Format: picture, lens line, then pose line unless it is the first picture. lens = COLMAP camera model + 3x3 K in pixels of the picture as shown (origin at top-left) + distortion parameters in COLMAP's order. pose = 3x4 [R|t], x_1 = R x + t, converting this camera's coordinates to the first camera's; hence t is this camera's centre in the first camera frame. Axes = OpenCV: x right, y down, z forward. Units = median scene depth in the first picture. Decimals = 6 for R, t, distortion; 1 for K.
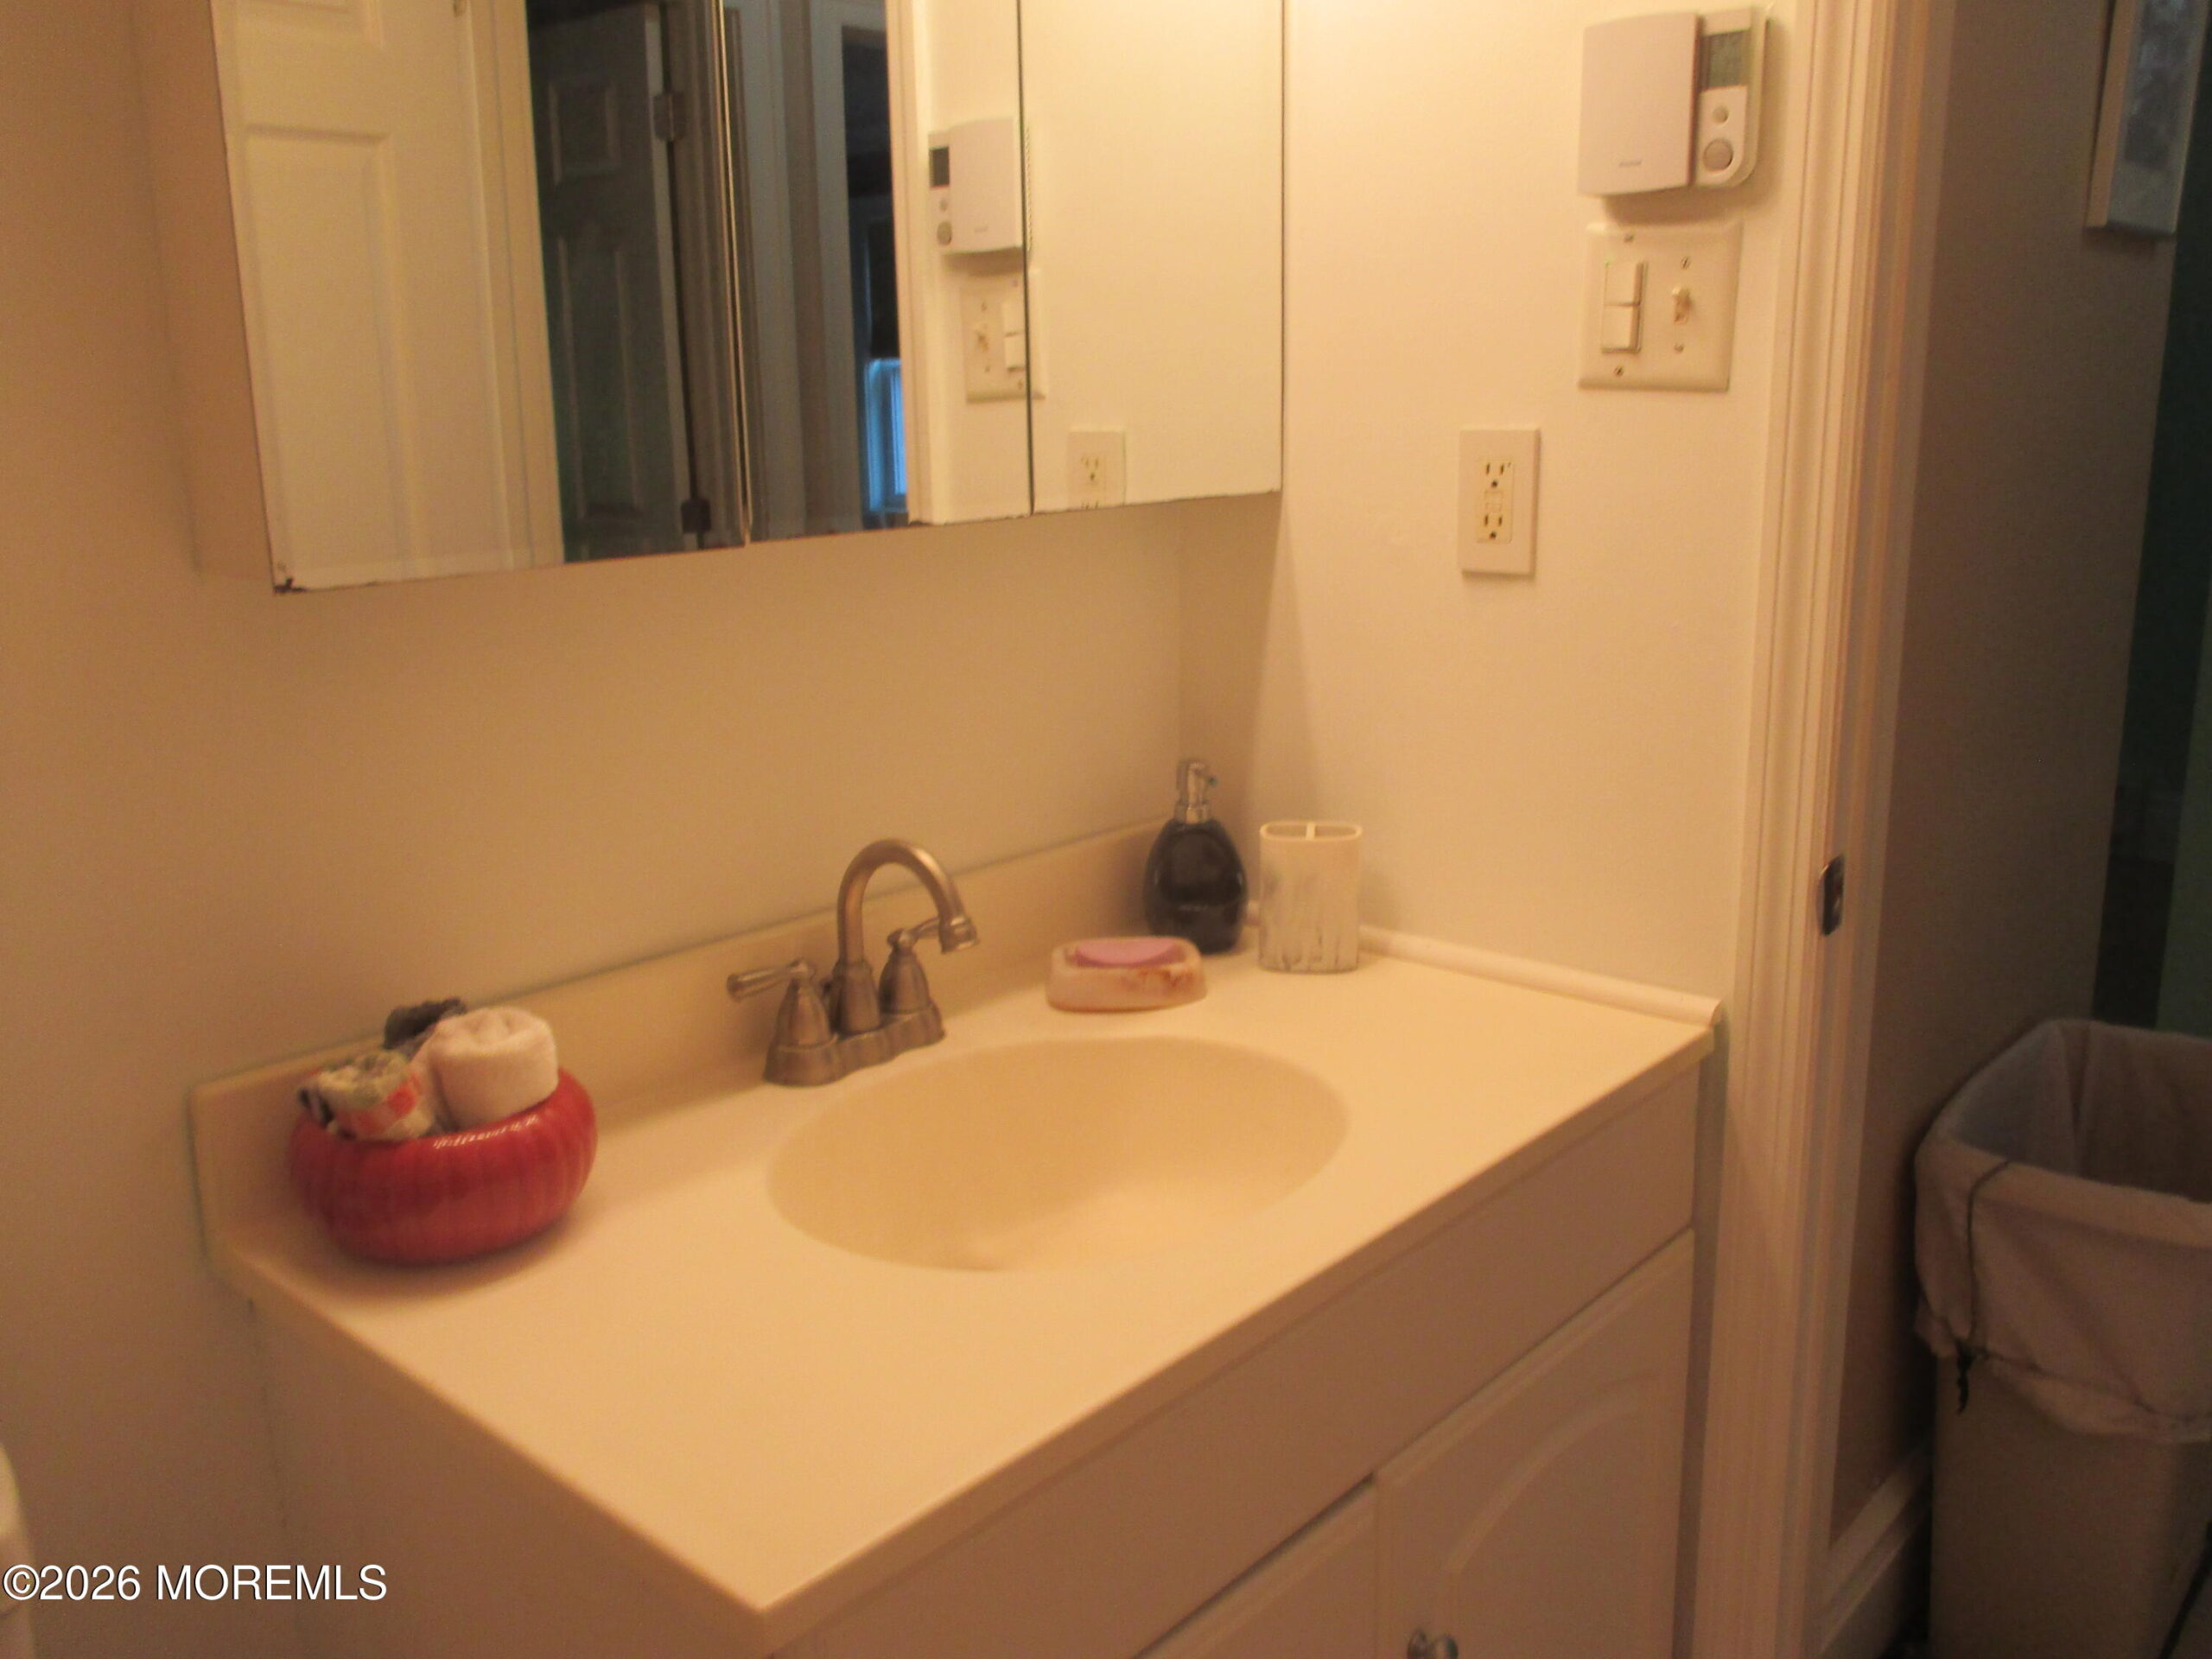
lens RADIAL K [[1811.5, 0, 1101.7], [0, 1811.5, 823.1], [0, 0, 1]] dist [-0.027801, 0.006023]
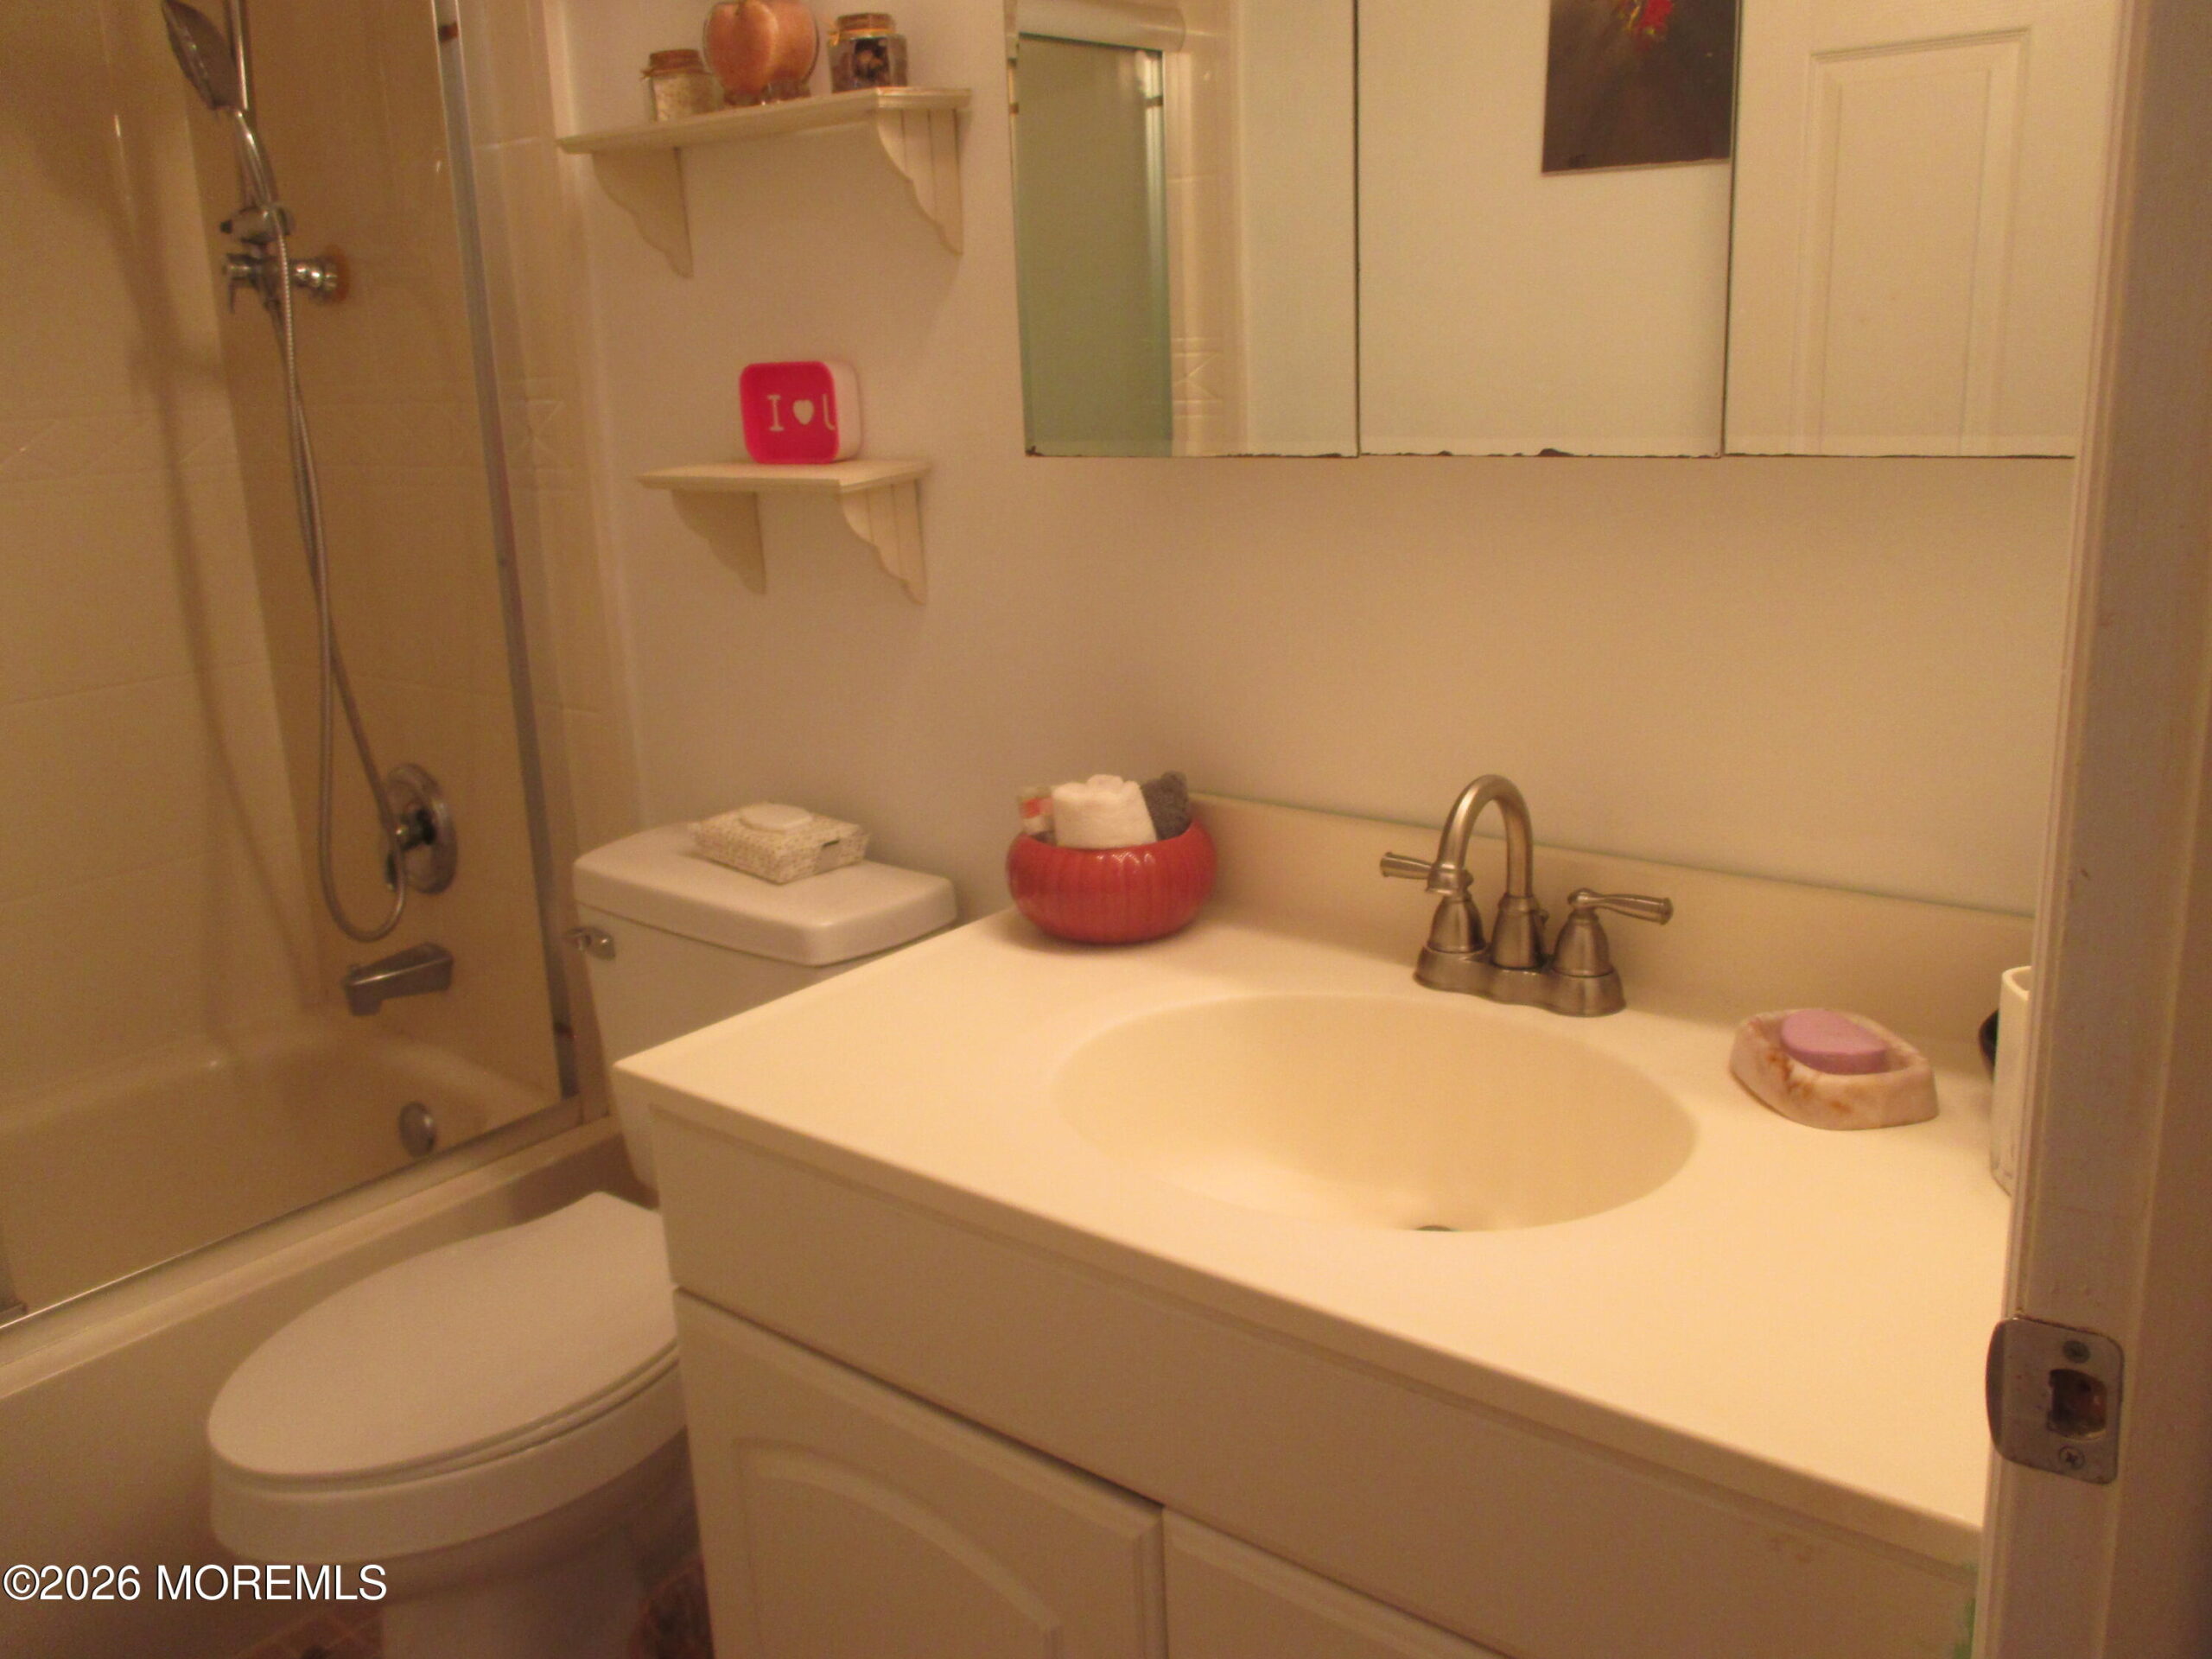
lens RADIAL K [[1811.5, 0, 1101.7], [0, 1811.5, 823.1], [0, 0, 1]] dist [-0.027801, 0.006023]
pose [[0.055892, 0.267567, -0.961917, 0.808498], [-0.178051, 0.950651, 0.254087, -0.176769], [0.982433, 0.157068, 0.100774, 0.694487]]
